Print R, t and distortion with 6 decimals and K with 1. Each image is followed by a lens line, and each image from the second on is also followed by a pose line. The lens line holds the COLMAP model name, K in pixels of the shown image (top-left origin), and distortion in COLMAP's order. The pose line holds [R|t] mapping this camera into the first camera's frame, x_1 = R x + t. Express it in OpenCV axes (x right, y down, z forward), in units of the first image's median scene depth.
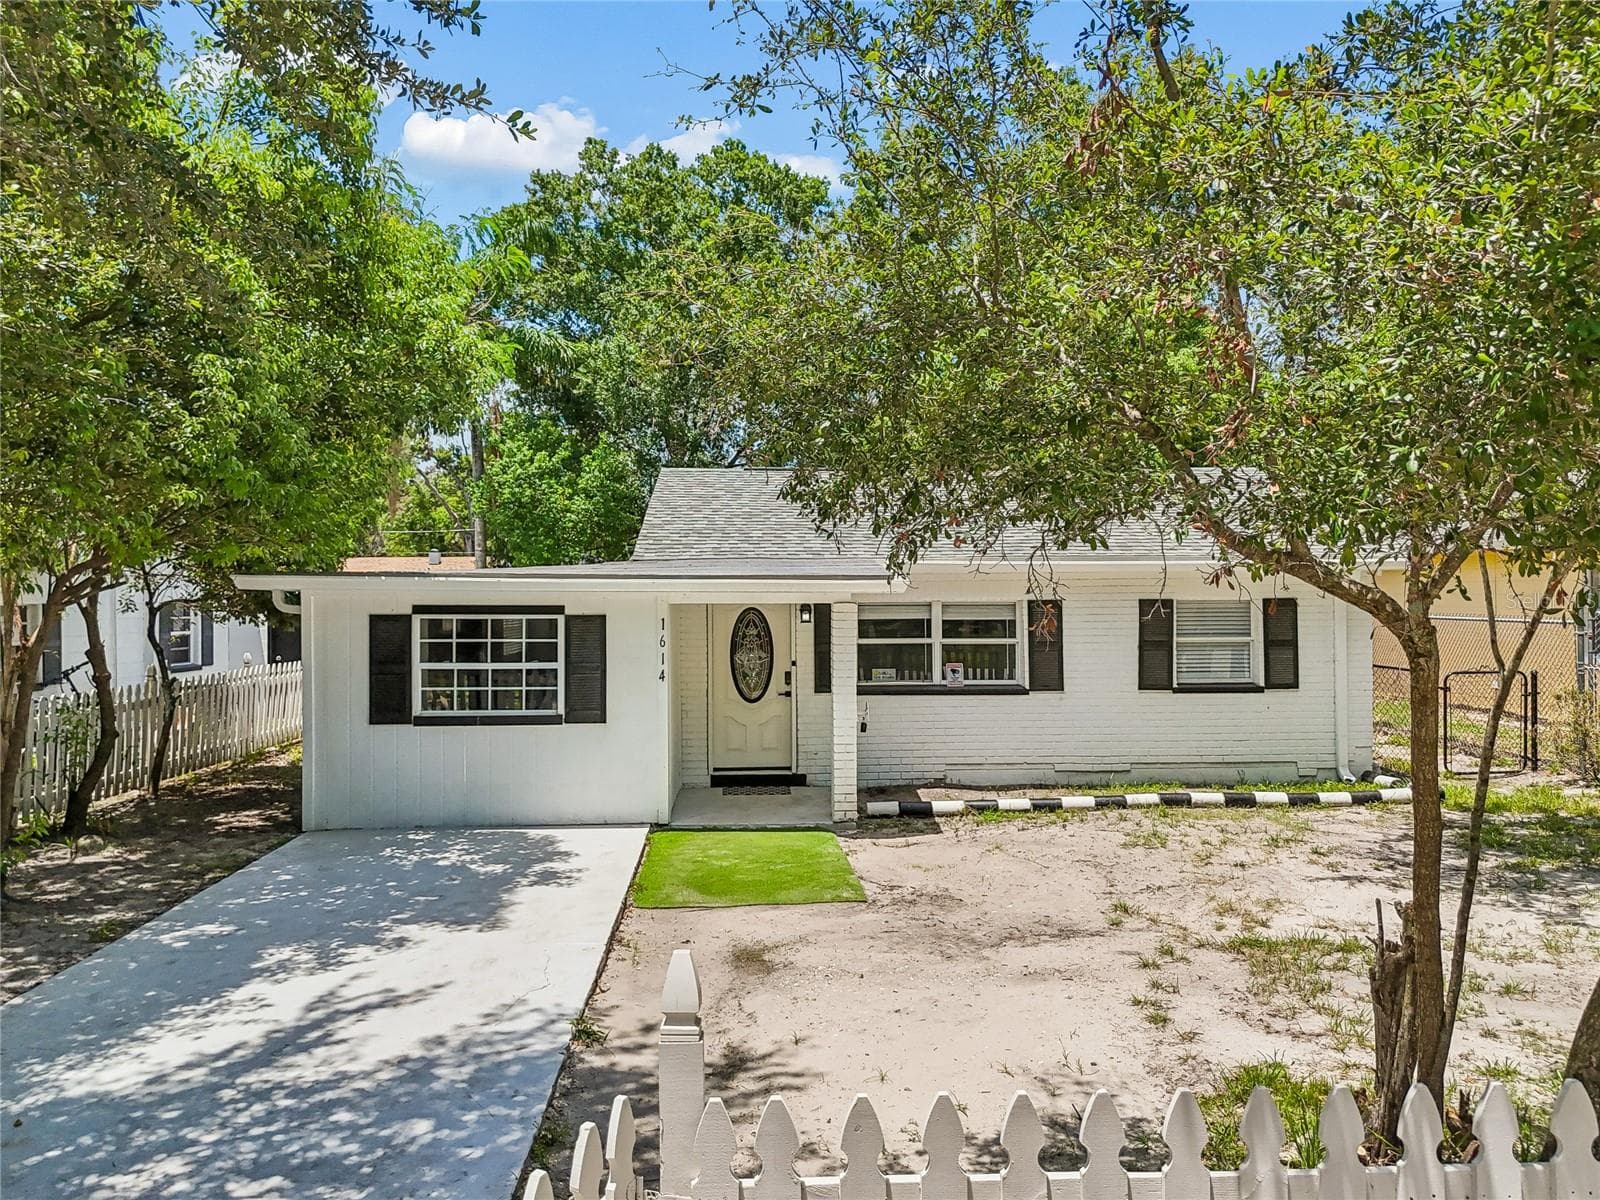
lens RADIAL K [[1198.2, 0, 809.1], [0, 1198.2, 575.2], [0, 0, 1]] dist [0.066321, -0.062388]
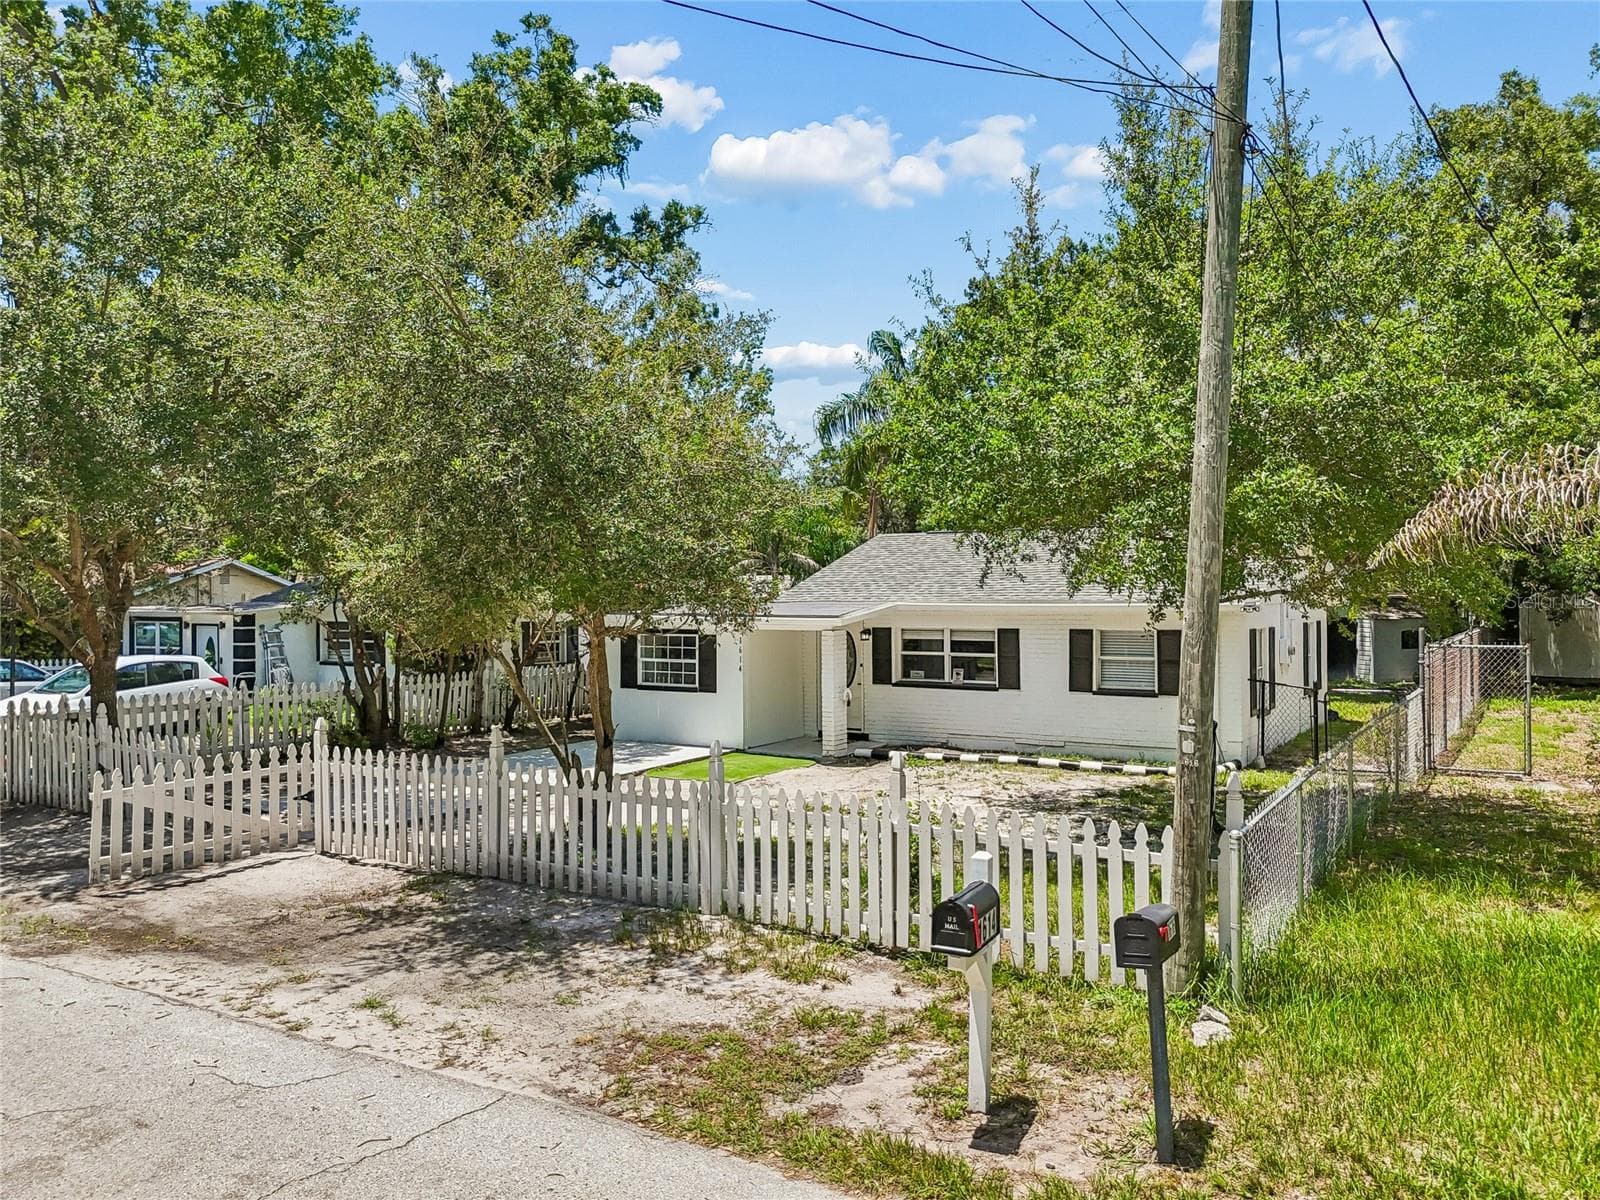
lens RADIAL K [[1198.2, 0, 803.9], [0, 1198.2, 592.0], [0, 0, 1]] dist [0.066321, -0.062388]
pose [[0.821571, -0.001906, -0.570103, 0.922189], [0.011286, 0.999853, 0.012922, -0.051716], [0.569994, -0.017051, 0.821472, -0.410411]]
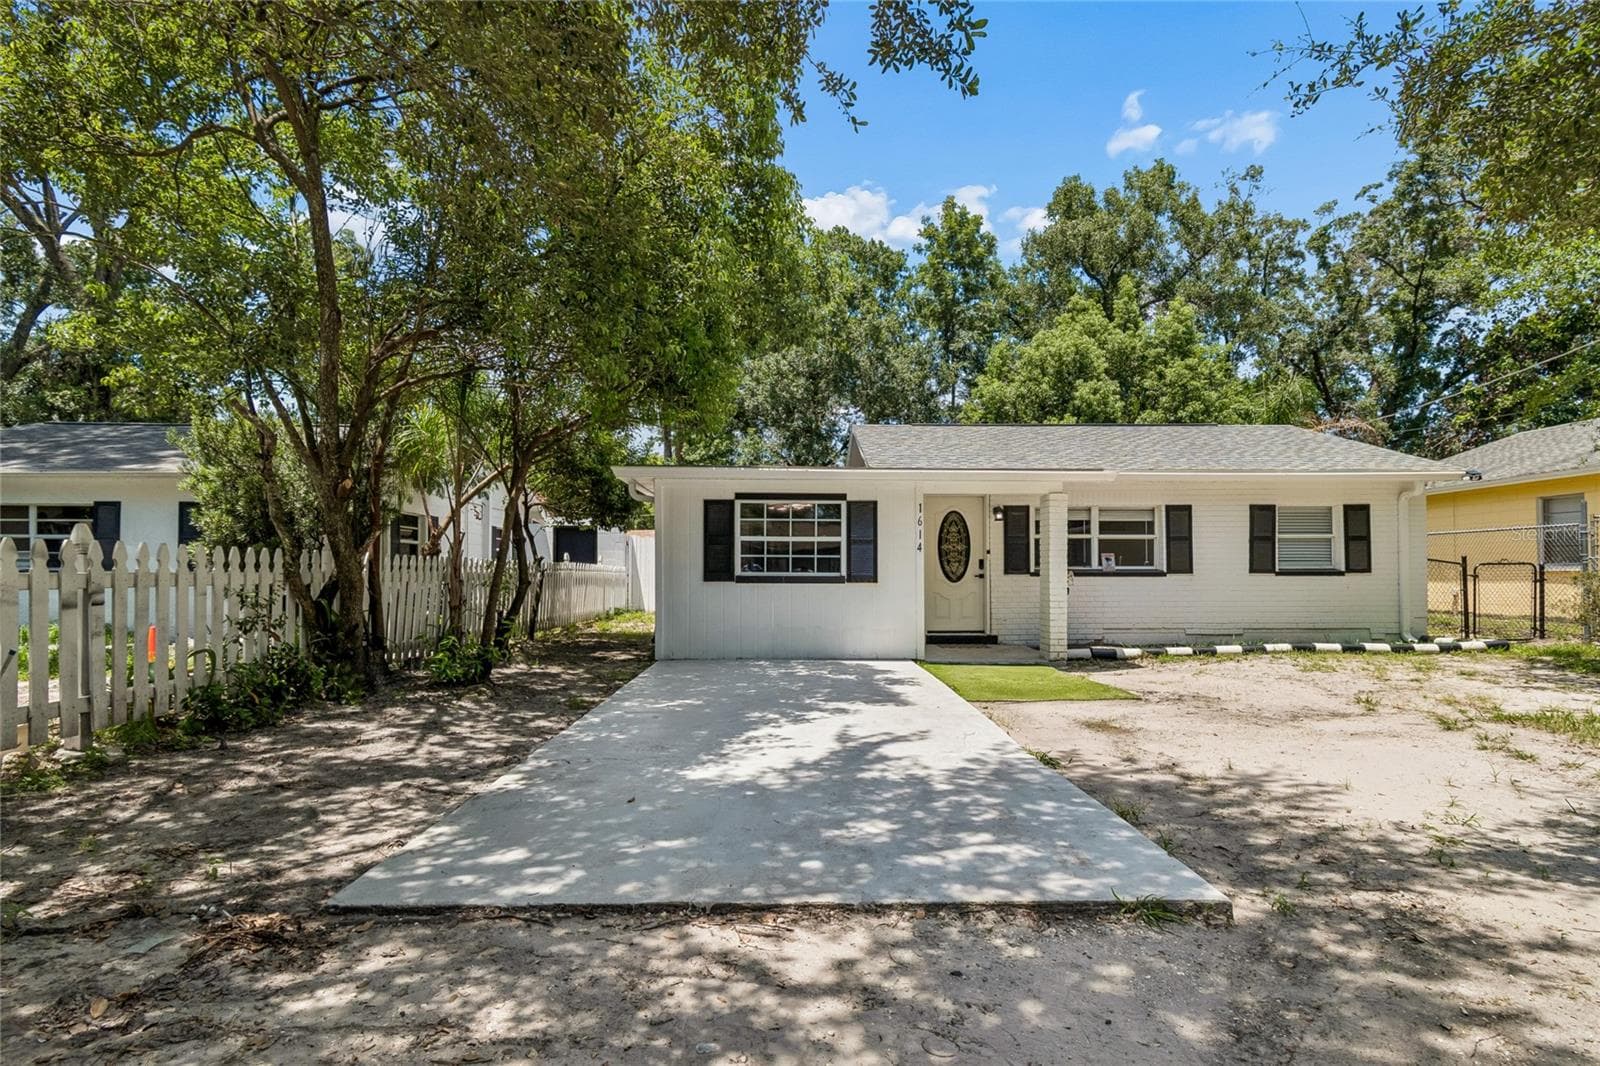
lens RADIAL K [[824.2, 0, 796.1], [0, 824.2, 555.1], [0, 0, 1]] dist [-0.005345, 0.001759]
pose [[0.998930, 0.003205, -0.046136, -0.199624], [-0.003466, 0.999978, -0.005573, 0.090212], [0.046117, 0.005727, 0.998920, 0.082673]]
